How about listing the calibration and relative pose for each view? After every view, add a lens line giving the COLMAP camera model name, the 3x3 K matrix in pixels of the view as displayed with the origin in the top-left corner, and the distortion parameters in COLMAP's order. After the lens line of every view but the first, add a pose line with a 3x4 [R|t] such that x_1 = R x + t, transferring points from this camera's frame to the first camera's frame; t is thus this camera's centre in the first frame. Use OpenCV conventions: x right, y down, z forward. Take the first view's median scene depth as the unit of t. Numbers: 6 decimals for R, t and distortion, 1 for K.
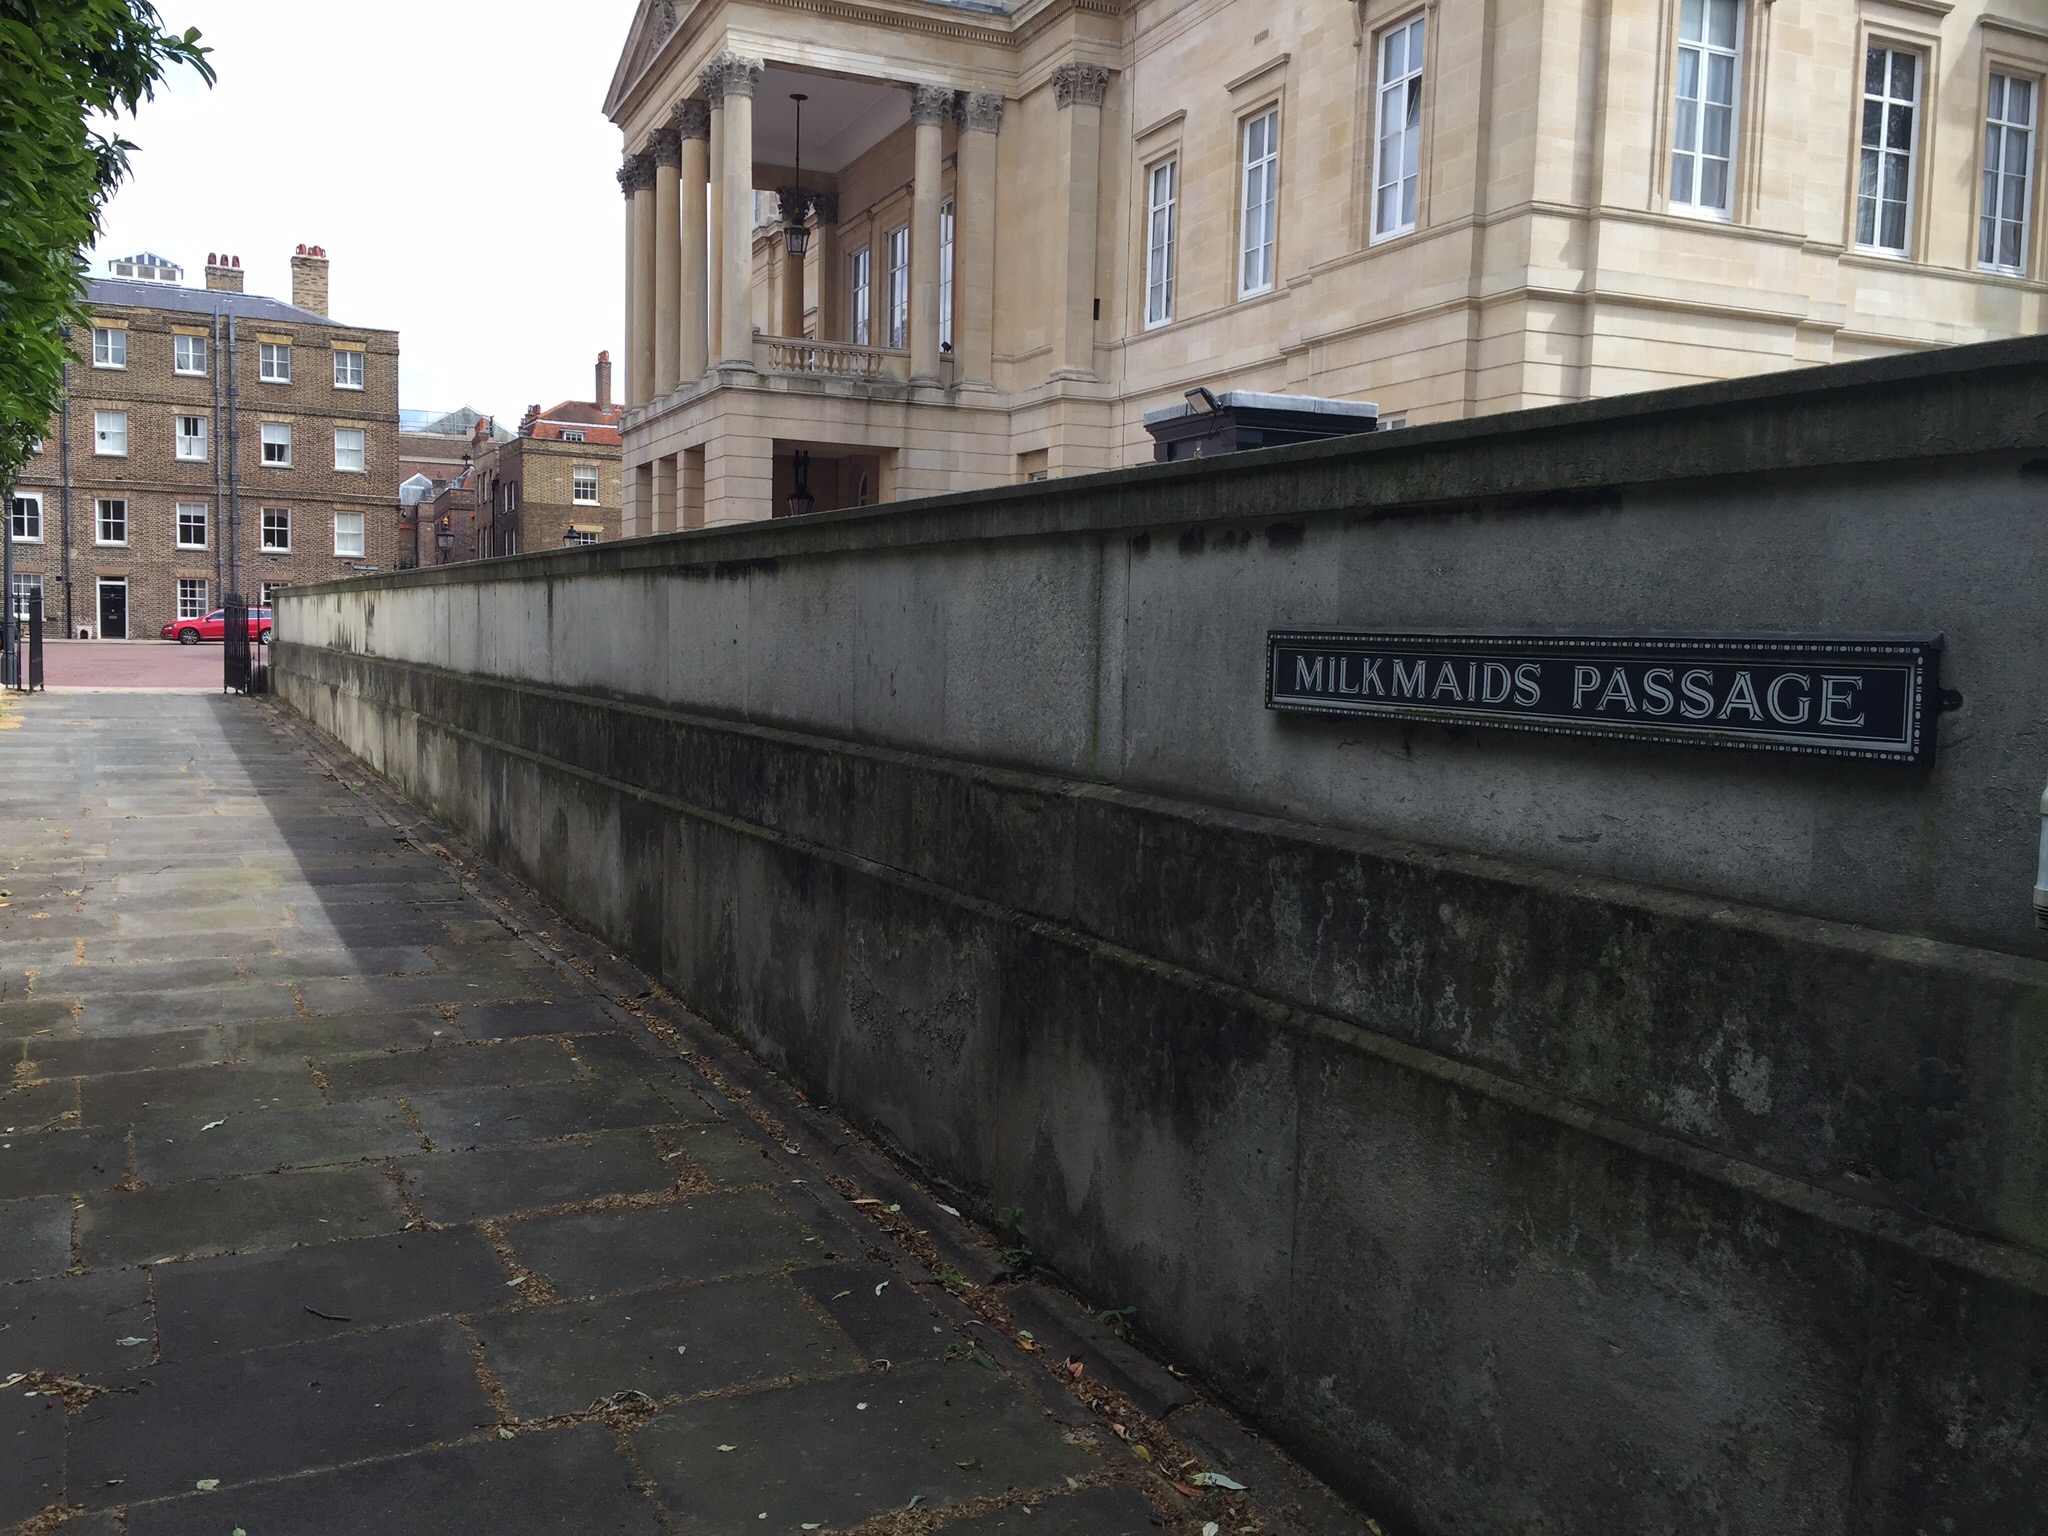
lens RADIAL K [[1717.4, 0, 1024.0], [0, 1717.4, 768.0], [0, 0, 1]] dist [0.078977, -0.101435]
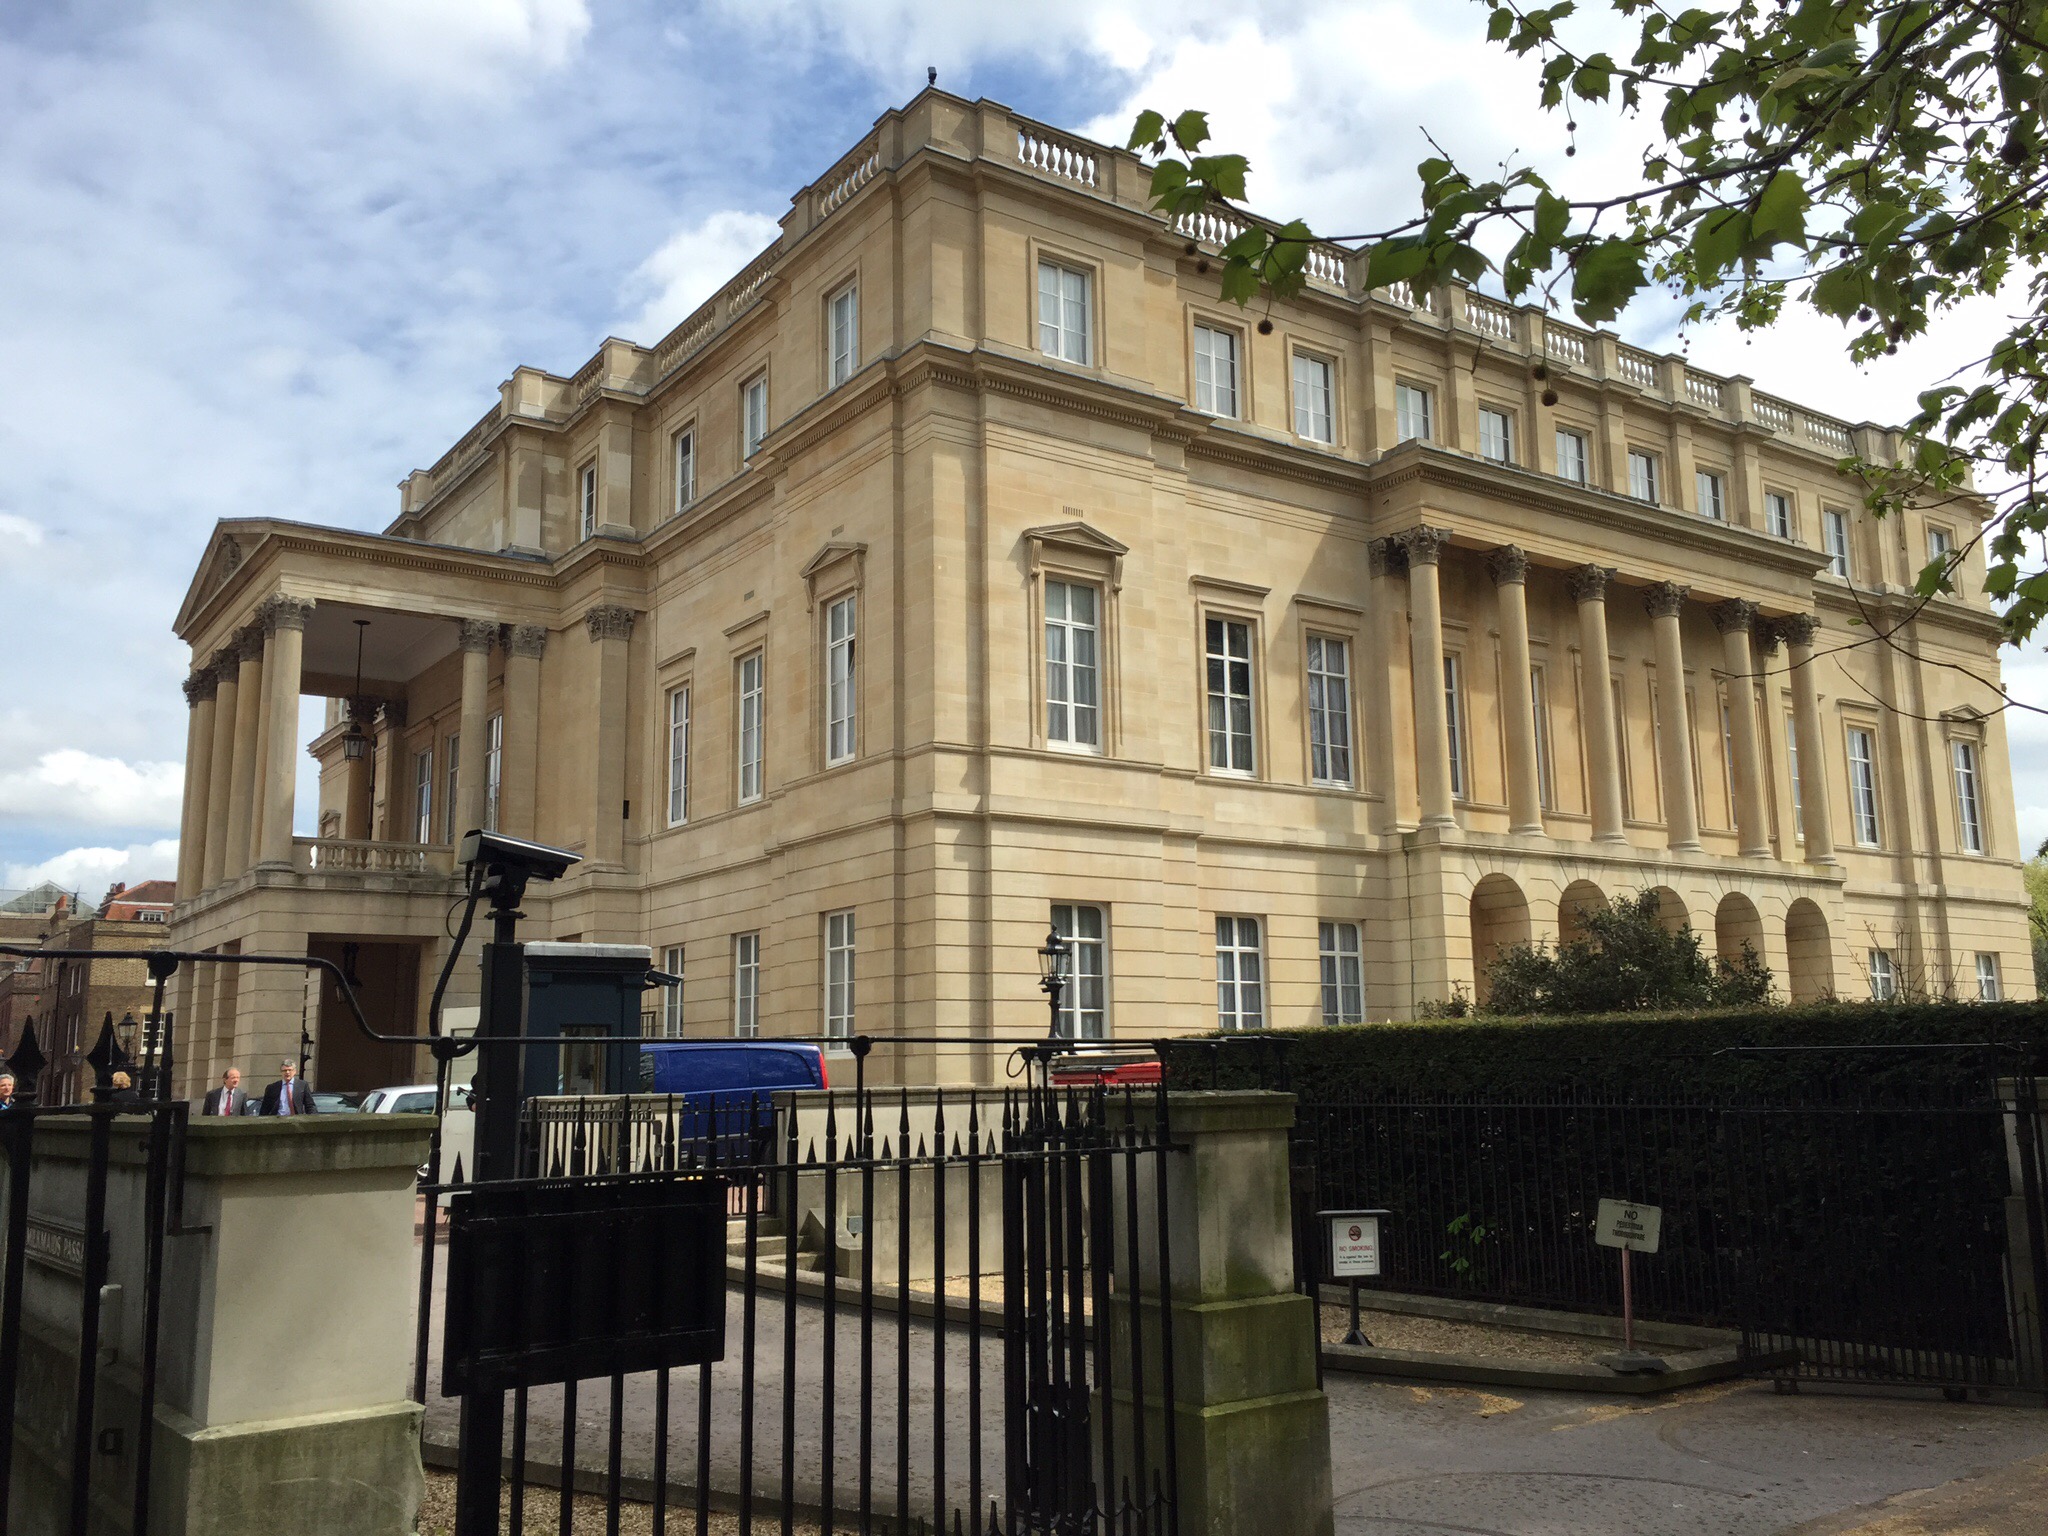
lens RADIAL K [[1717.4, 0, 1024.0], [0, 1717.4, 768.0], [0, 0, 1]] dist [0.078977, -0.101435]
pose [[0.981582, -0.007575, 0.190892, 0.102447], [0.055647, 0.967222, -0.247761, -0.001564], [-0.182758, 0.253821, 0.949829, -0.141237]]
